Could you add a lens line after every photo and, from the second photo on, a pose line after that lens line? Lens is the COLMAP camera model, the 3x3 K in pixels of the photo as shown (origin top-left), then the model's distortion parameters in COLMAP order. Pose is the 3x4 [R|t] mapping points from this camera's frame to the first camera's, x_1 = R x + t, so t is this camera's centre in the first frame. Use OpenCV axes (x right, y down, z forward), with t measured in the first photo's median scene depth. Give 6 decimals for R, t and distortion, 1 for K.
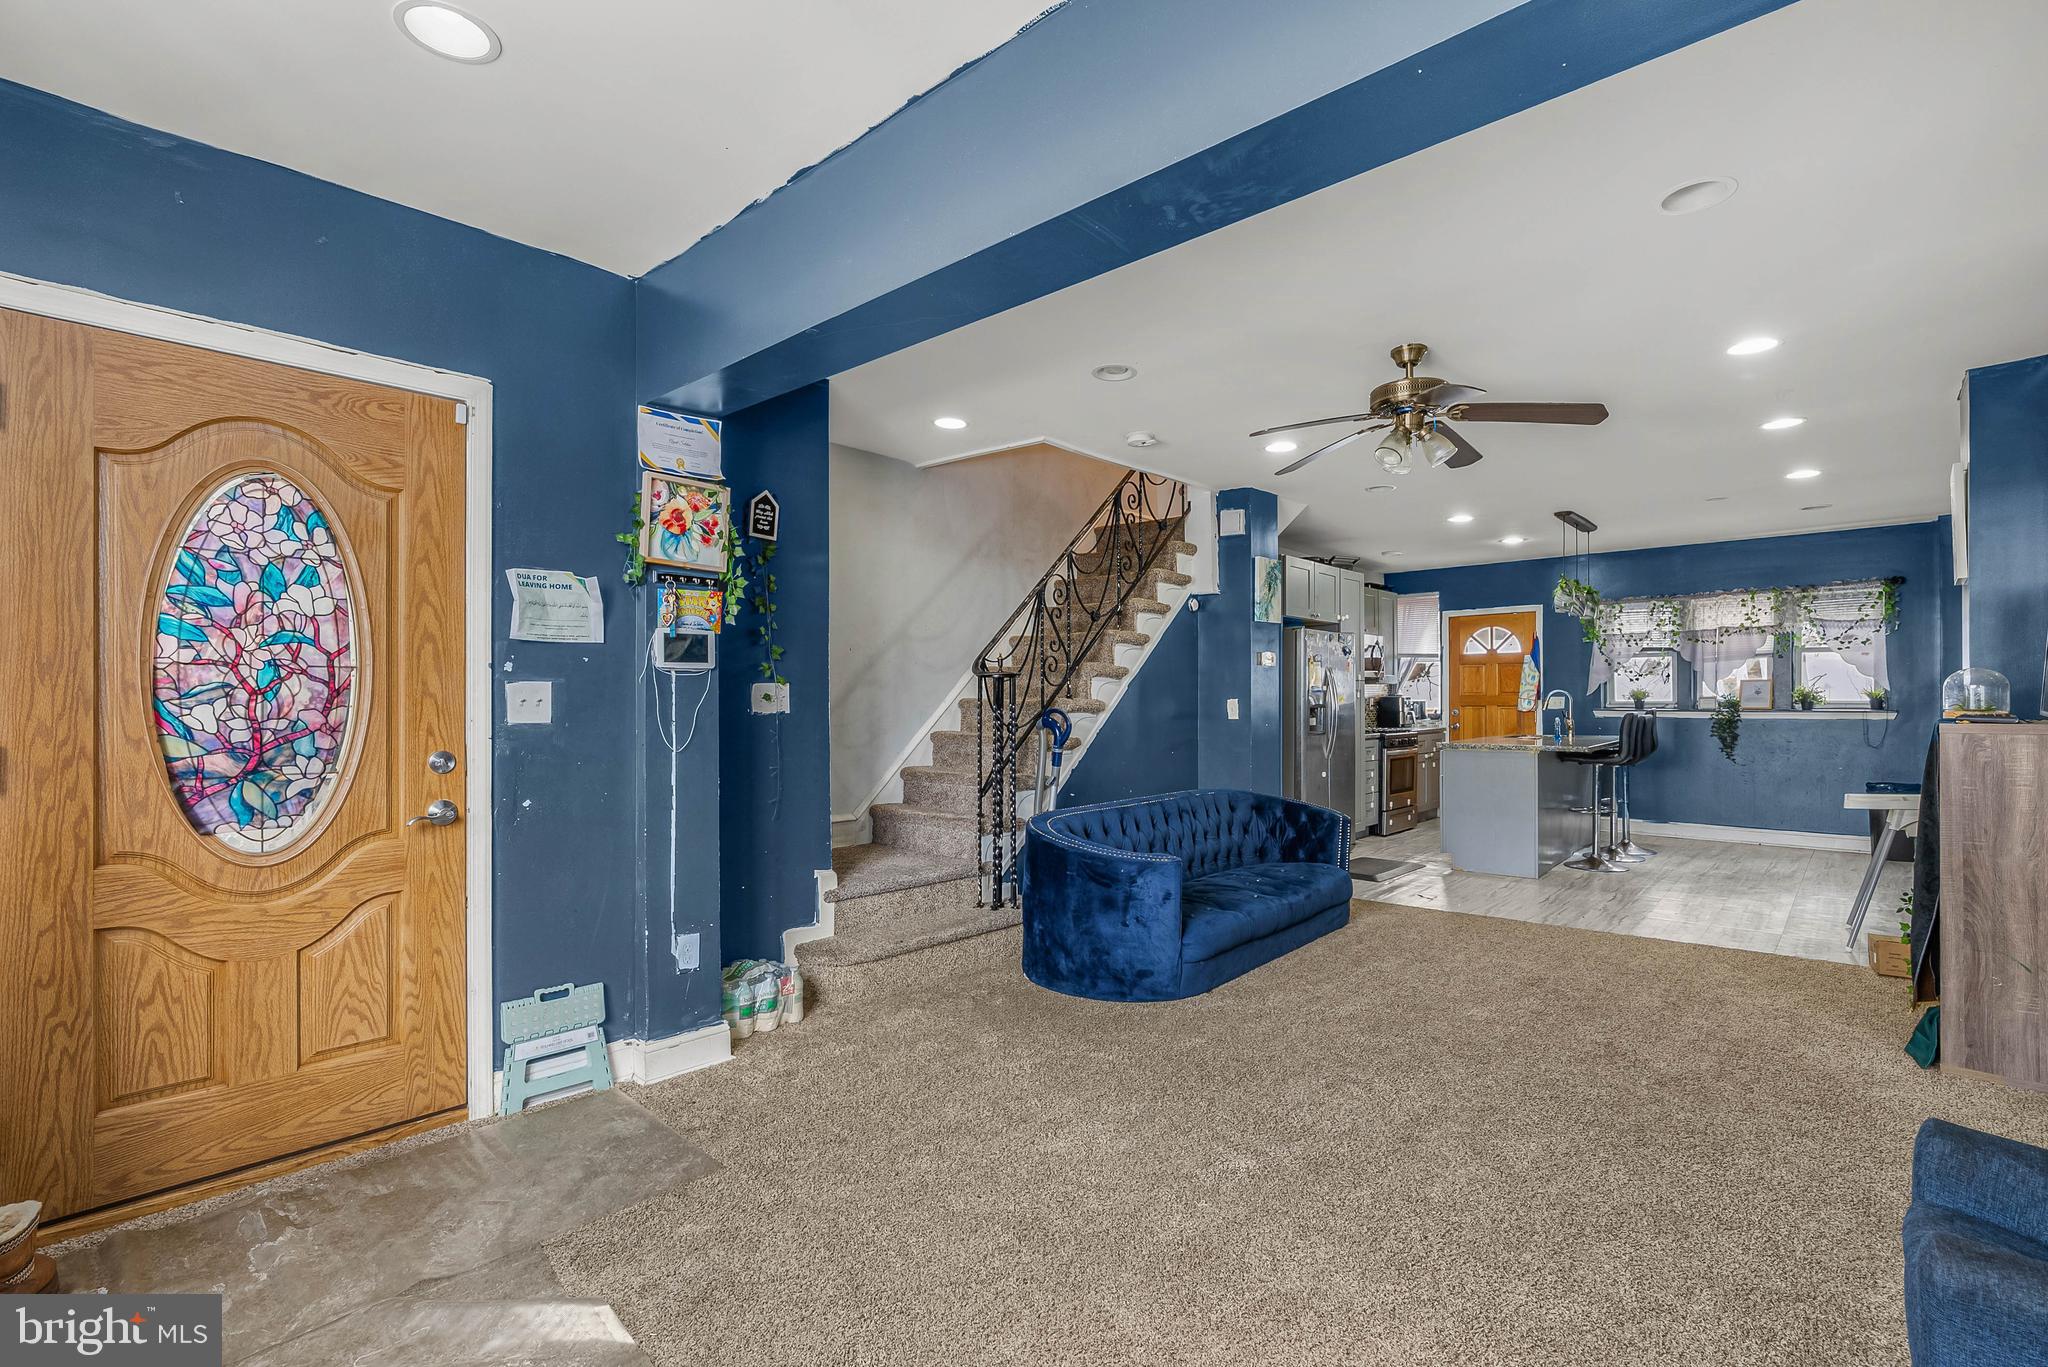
lens RADIAL K [[958.6, 0, 1006.4], [0, 958.6, 684.3], [0, 0, 1]] dist [-0.011299, 0.005172]
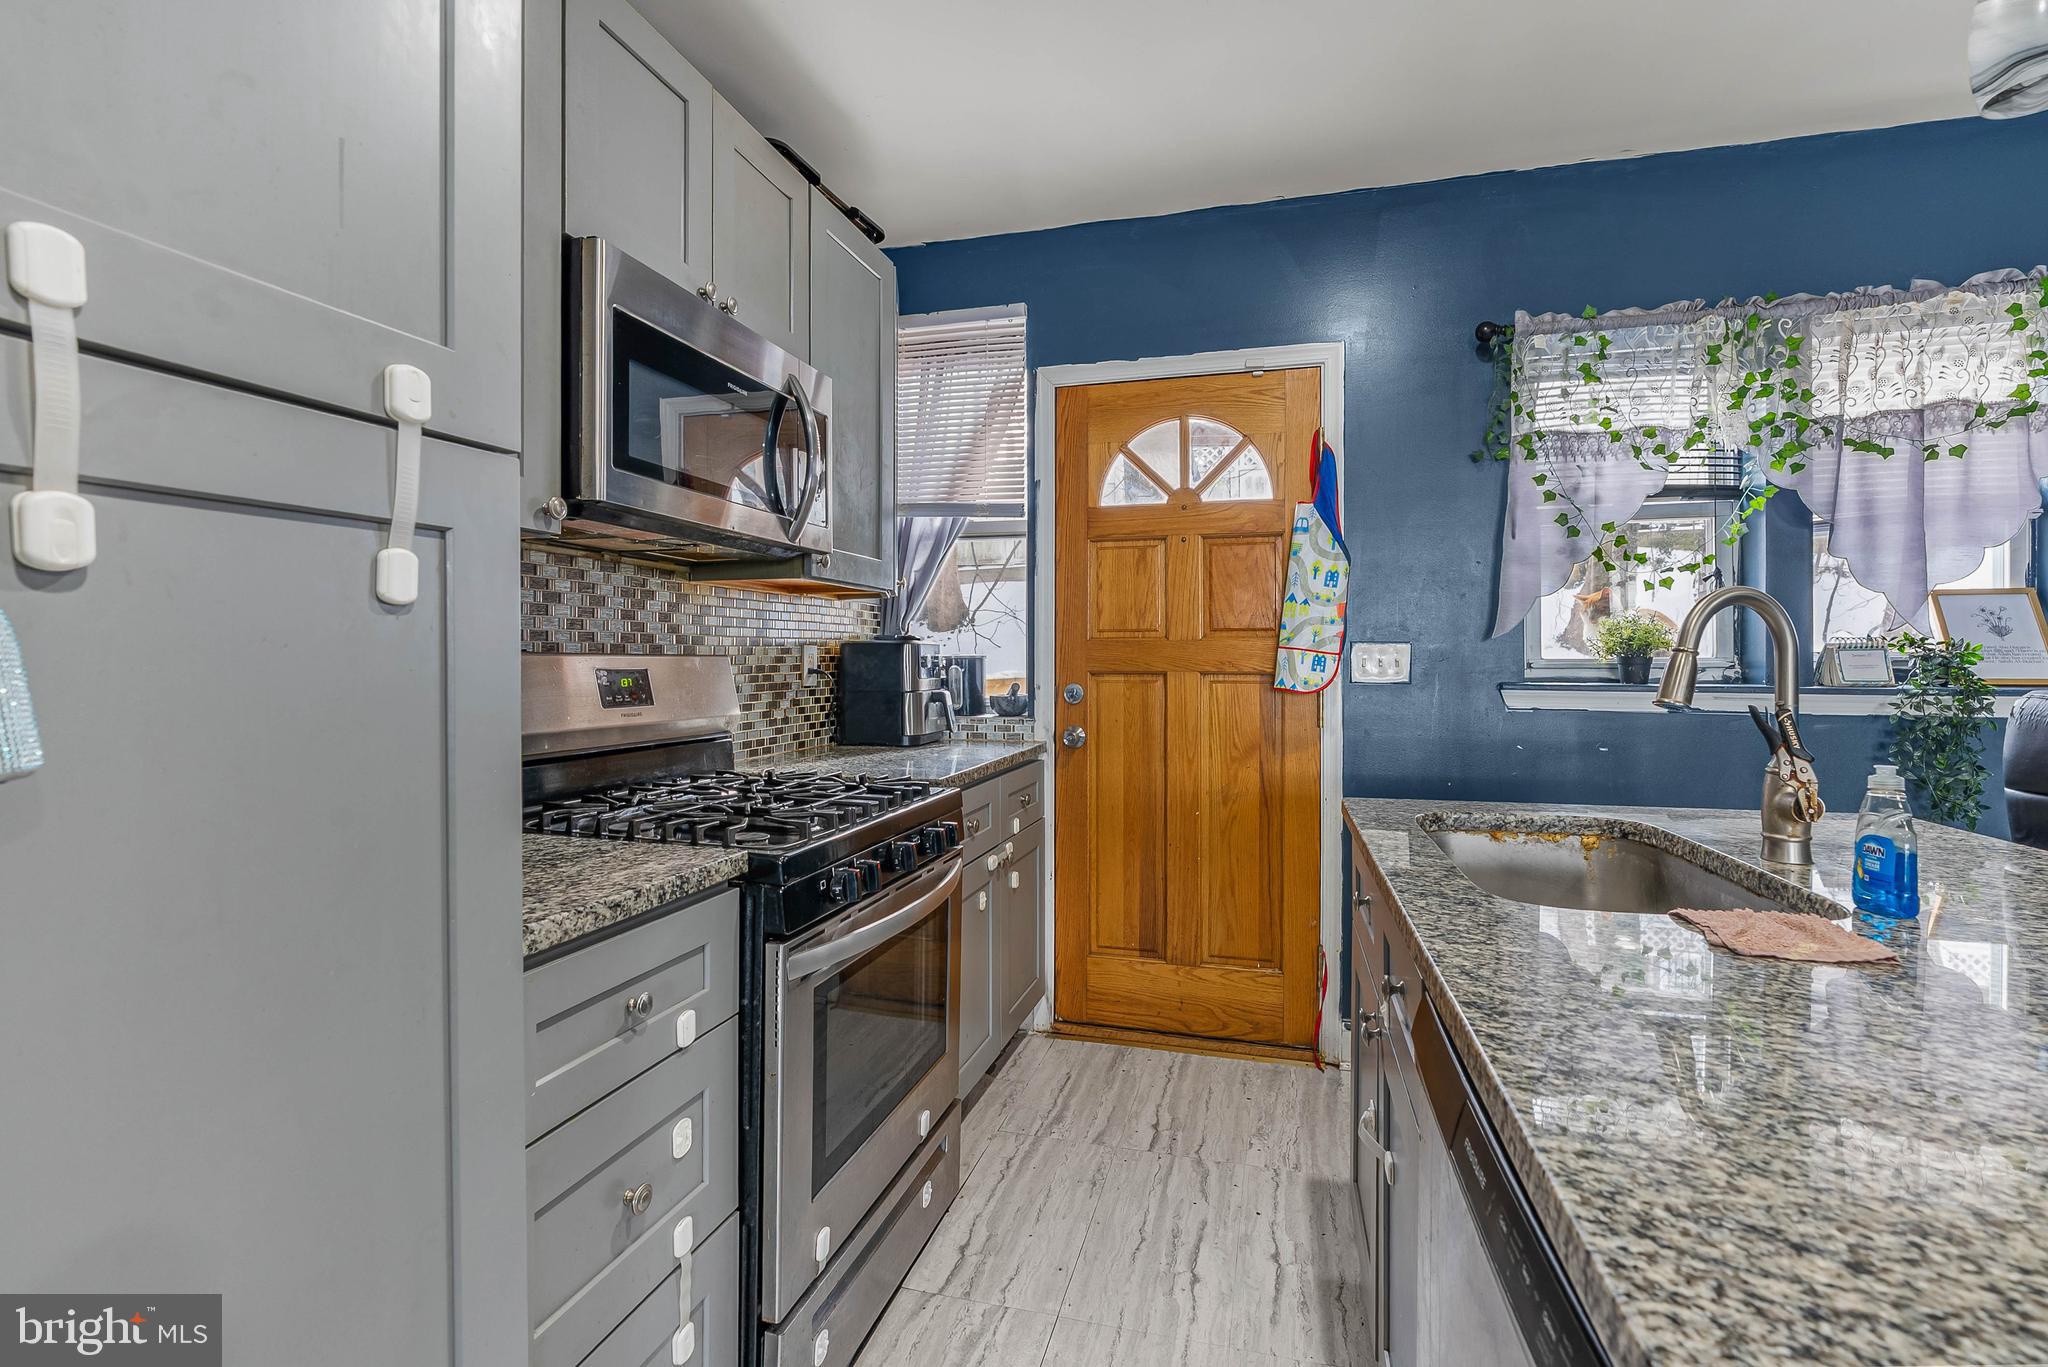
lens RADIAL K [[958.6, 0, 1039.7], [0, 958.6, 671.7], [0, 0, 1]] dist [-0.011299, 0.005172]
pose [[0.877065, -0.001325, 0.480369, 0.554864], [-0.011605, 0.999646, 0.023947, 0.027438], [-0.480231, -0.026578, 0.876740, 1.310003]]
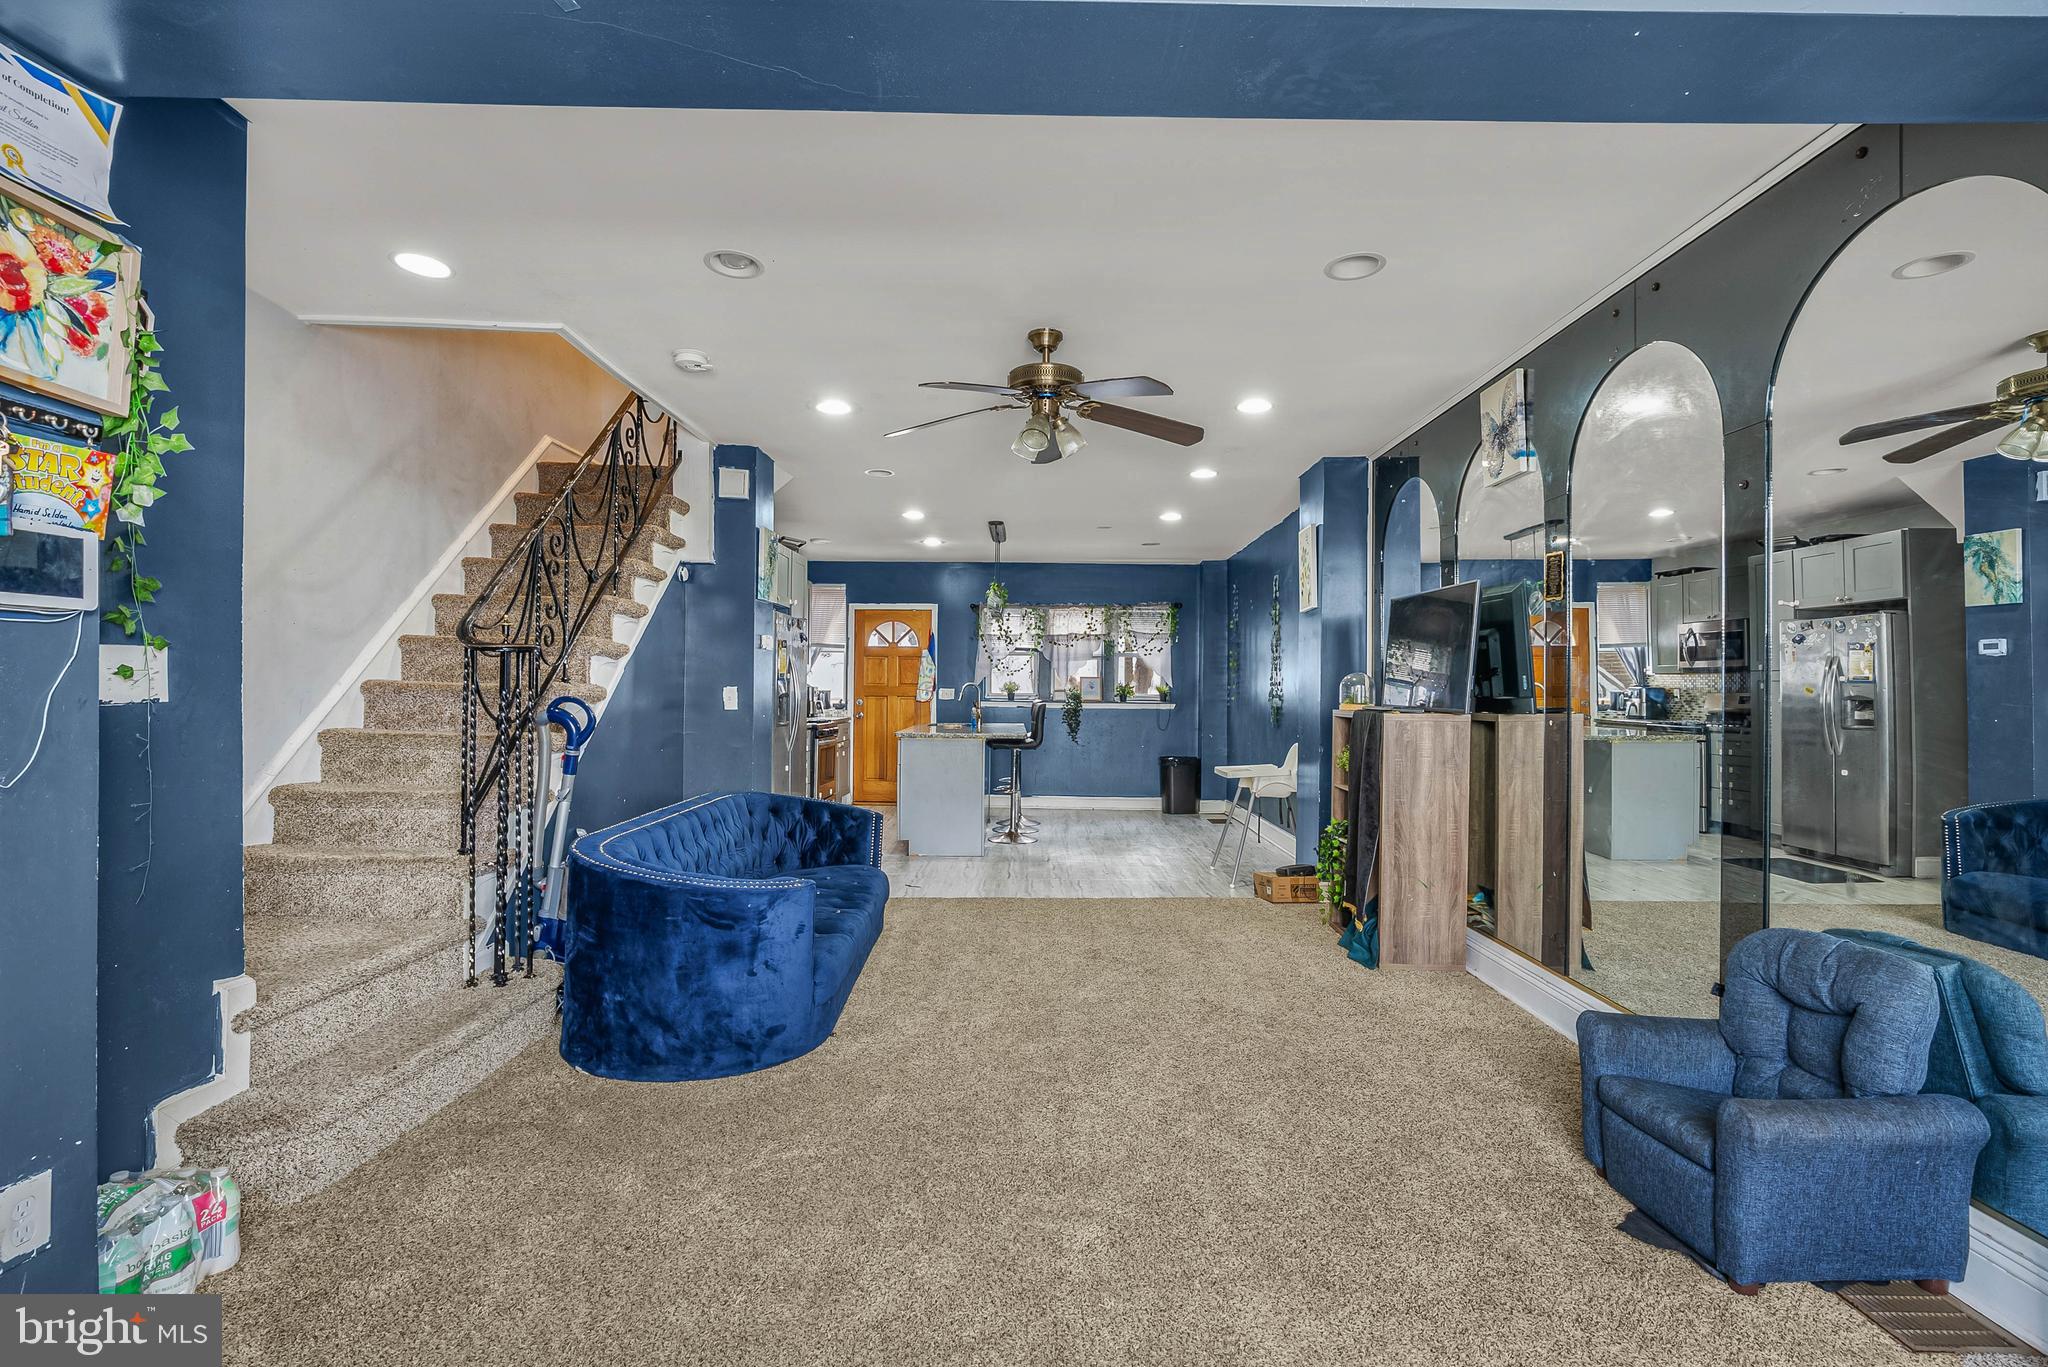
lens RADIAL K [[958.6, 0, 1042.4], [0, 958.6, 684.9], [0, 0, 1]] dist [-0.011299, 0.005172]
pose [[0.724671, 0.015680, 0.688916, -0.181341], [-0.024597, 0.999693, 0.003120, 0.004783], [-0.688655, -0.019206, 0.724834, 0.201579]]
